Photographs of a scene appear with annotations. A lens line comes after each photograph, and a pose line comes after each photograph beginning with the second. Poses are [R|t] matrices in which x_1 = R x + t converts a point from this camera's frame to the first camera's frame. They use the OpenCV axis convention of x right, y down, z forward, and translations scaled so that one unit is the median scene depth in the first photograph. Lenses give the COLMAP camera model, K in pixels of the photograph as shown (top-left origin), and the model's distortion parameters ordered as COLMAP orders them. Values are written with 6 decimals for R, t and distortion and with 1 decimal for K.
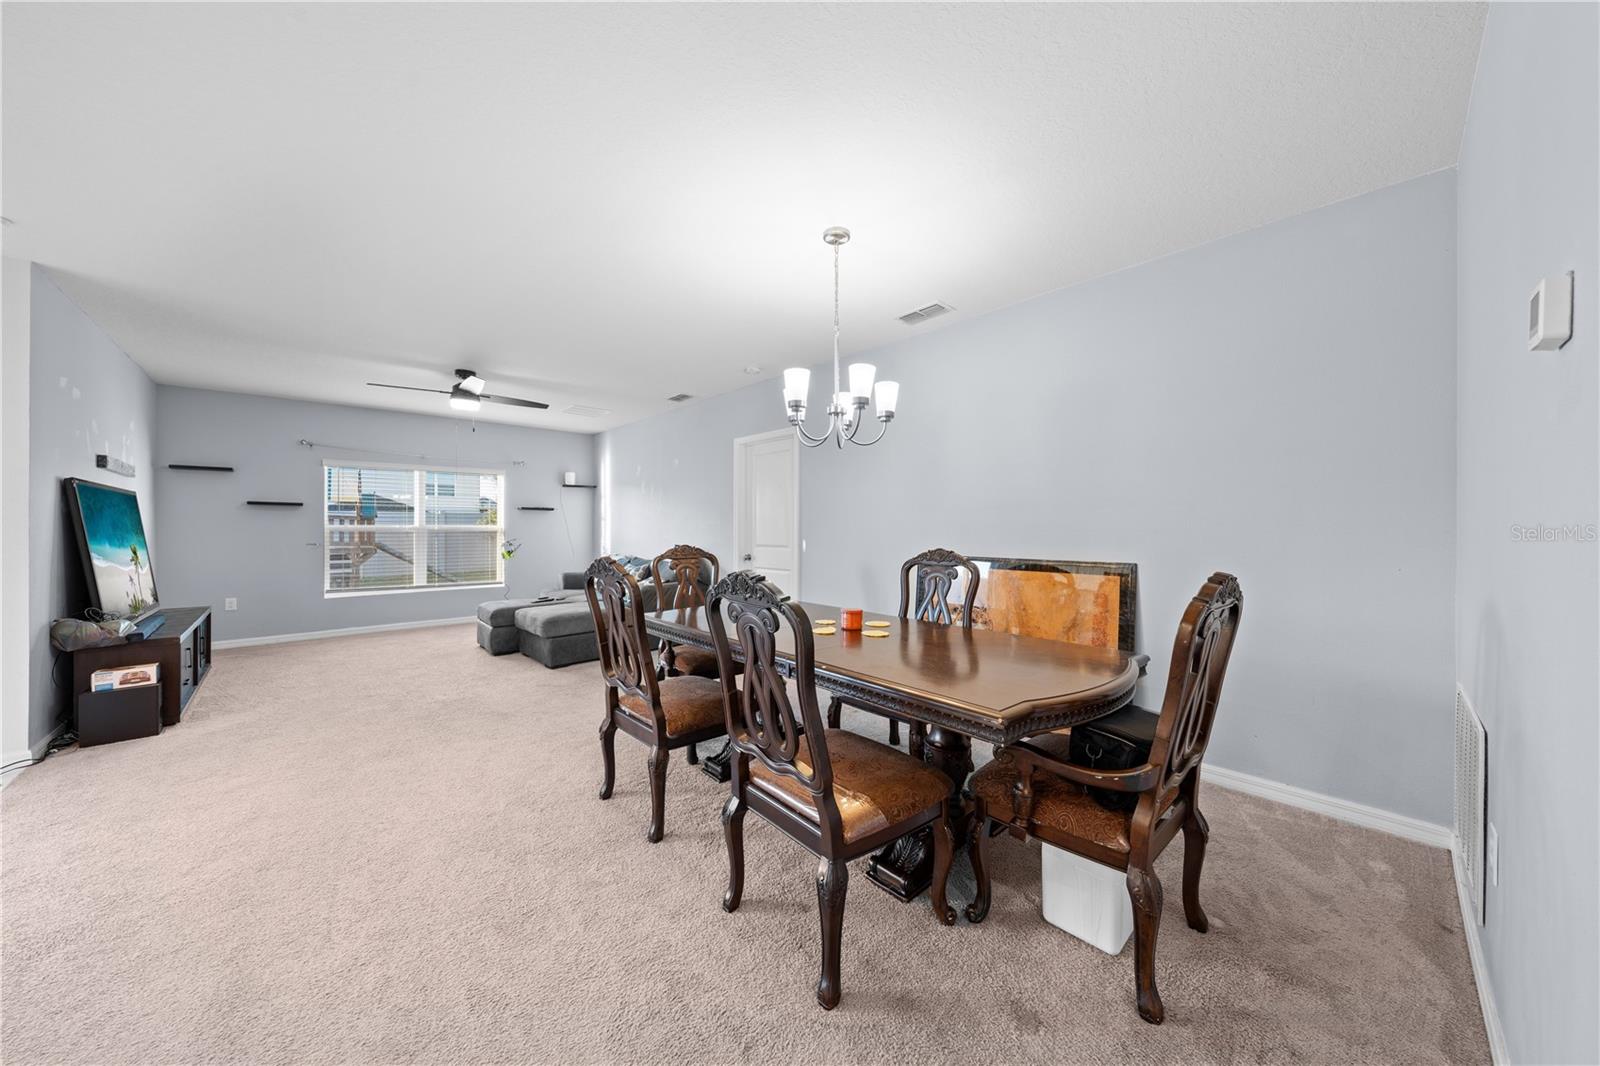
lens RADIAL K [[538.7, 0, 805.3], [0, 538.7, 528.4], [0, 0, 1]] dist [-0.008079, 0.000203]
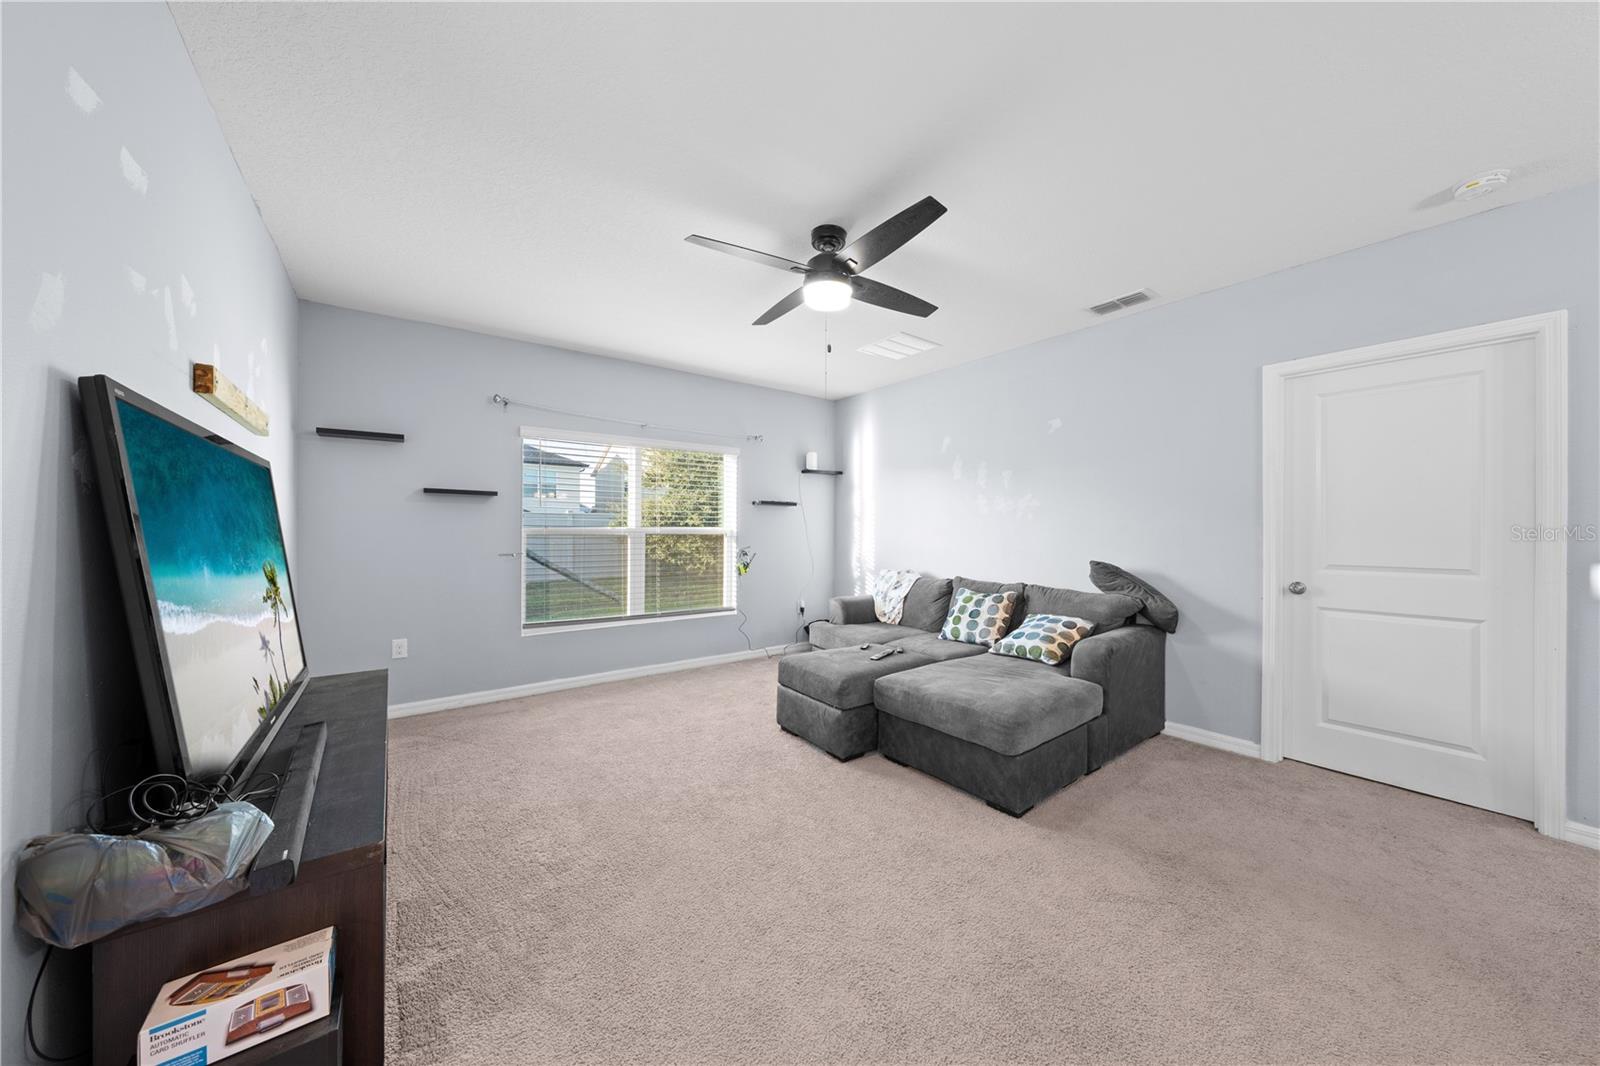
lens RADIAL K [[538.7, 0, 796.9], [0, 538.7, 533.9], [0, 0, 1]] dist [-0.008079, 0.000203]
pose [[0.992728, 0.003803, -0.120322, -0.599442], [-0.003283, 0.999984, 0.004520, -0.000537], [0.120337, -0.004092, 0.992725, 0.475986]]
